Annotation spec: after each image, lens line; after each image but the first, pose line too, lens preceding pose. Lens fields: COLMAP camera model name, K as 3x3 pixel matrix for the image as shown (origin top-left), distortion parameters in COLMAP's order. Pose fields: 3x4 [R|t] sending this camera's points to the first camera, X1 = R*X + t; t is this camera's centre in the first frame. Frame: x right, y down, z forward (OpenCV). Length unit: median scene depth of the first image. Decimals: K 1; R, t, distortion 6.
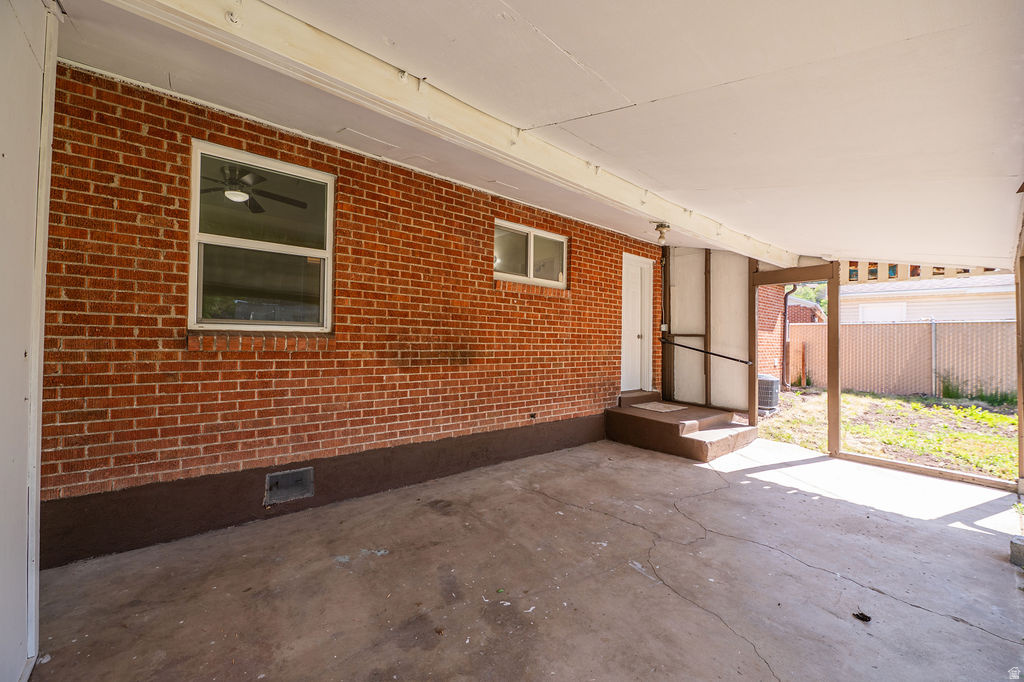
lens RADIAL K [[408.6, 0, 515.8], [0, 408.6, 338.9], [0, 0, 1]] dist [-0.007707, -0.001103]
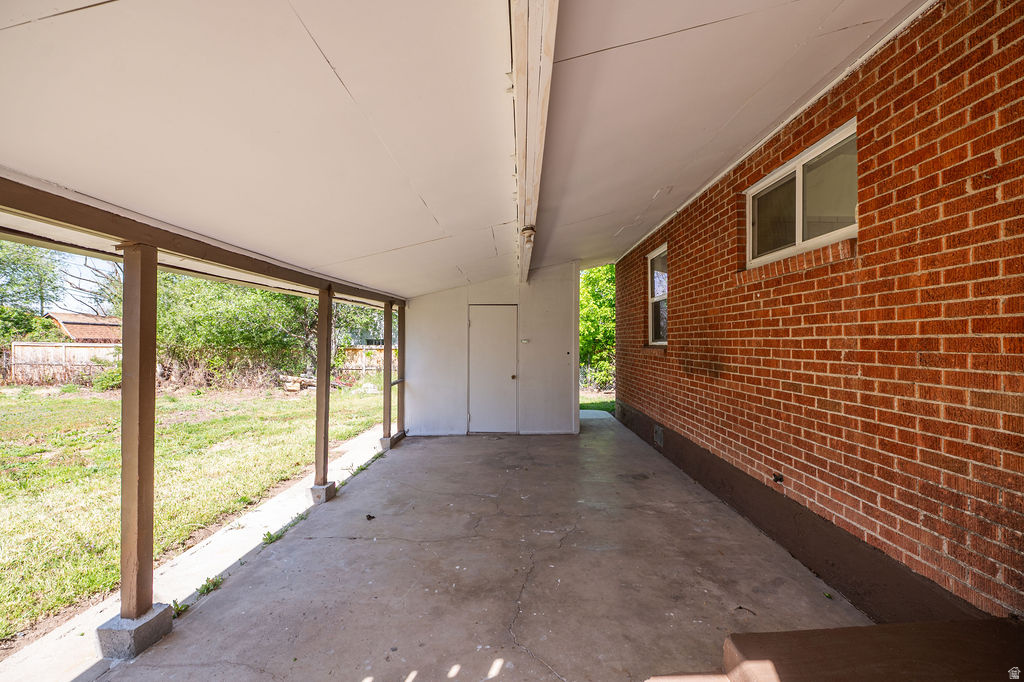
lens RADIAL K [[408.6, 0, 515.8], [0, 408.6, 338.9], [0, 0, 1]] dist [-0.007707, -0.001103]
pose [[-0.655391, -0.017473, -0.755088, 0.736793], [0.000812, 0.999715, -0.023839, -0.002687], [0.755290, -0.016237, -0.655190, 1.082227]]
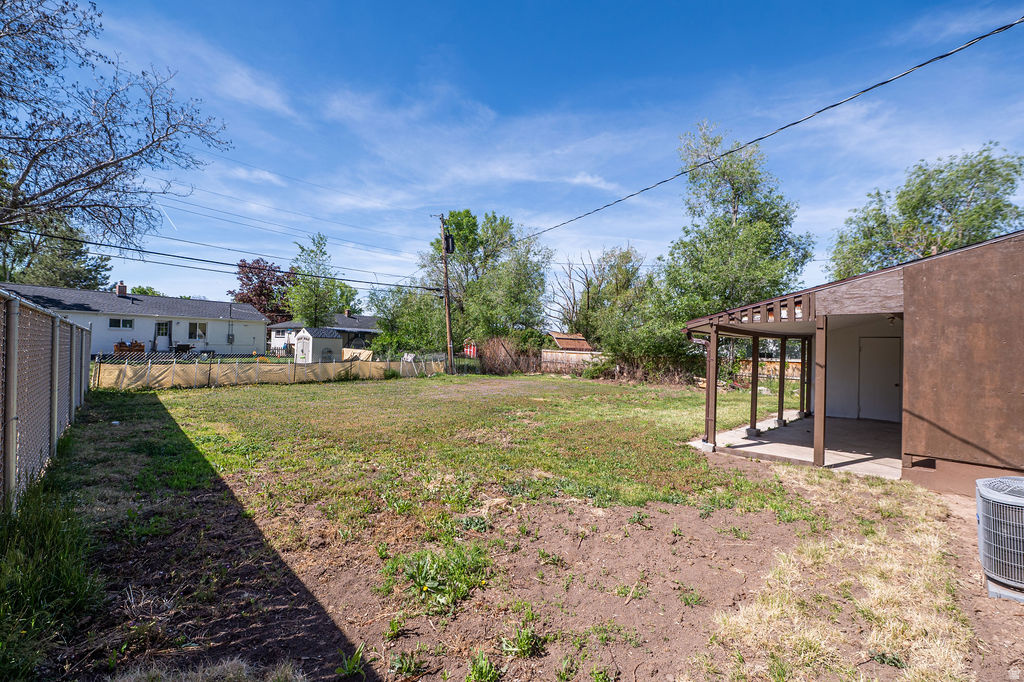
lens RADIAL K [[408.6, 0, 515.8], [0, 408.6, 338.9], [0, 0, 1]] dist [-0.007707, -0.001103]
pose [[-0.998862, -0.030435, -0.036733, 1.745406], [-0.029301, 0.999089, -0.031030, -0.023071], [0.037644, -0.029919, -0.998843, 2.193509]]
